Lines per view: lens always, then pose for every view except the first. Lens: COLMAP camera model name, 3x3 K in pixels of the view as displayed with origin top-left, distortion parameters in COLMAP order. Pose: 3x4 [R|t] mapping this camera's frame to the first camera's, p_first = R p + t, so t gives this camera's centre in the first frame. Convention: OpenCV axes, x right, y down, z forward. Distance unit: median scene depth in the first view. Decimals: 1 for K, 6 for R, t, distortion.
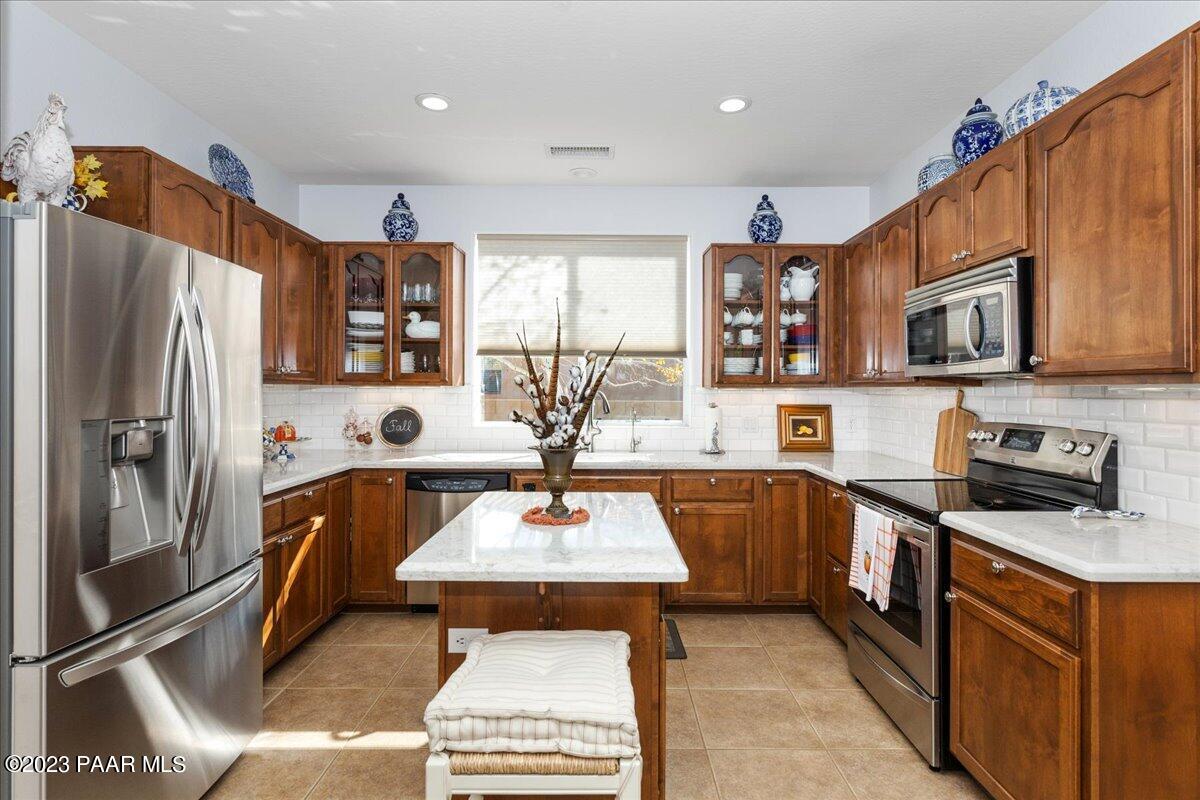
lens RADIAL K [[599.2, 0, 599.3], [0, 599.2, 389.0], [0, 0, 1]] dist [-0.004518, 0.001660]
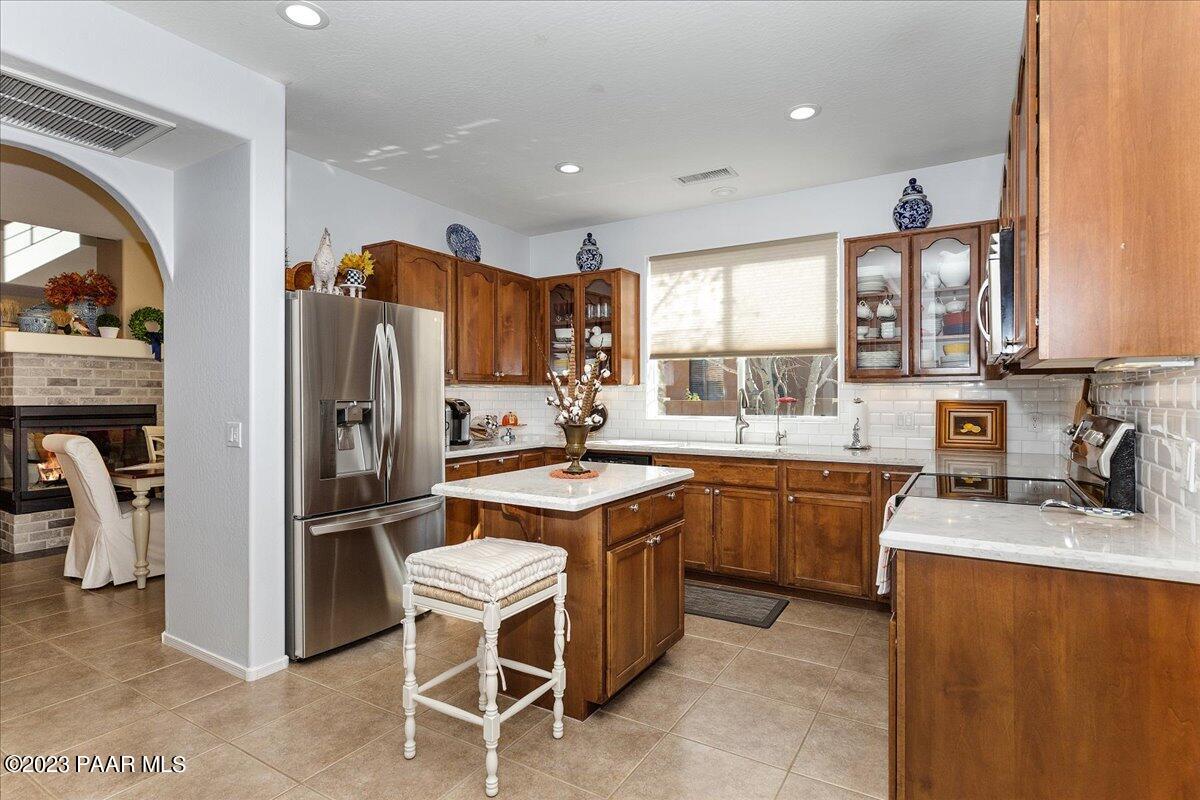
lens RADIAL K [[599.2, 0, 603.9], [0, 599.2, 402.5], [0, 0, 1]] dist [-0.004518, 0.001660]
pose [[0.854228, 0.000177, -0.519899, 0.368378], [0.006089, 0.999928, 0.010345, 0.018421], [0.519863, -0.012002, 0.854165, -0.070559]]
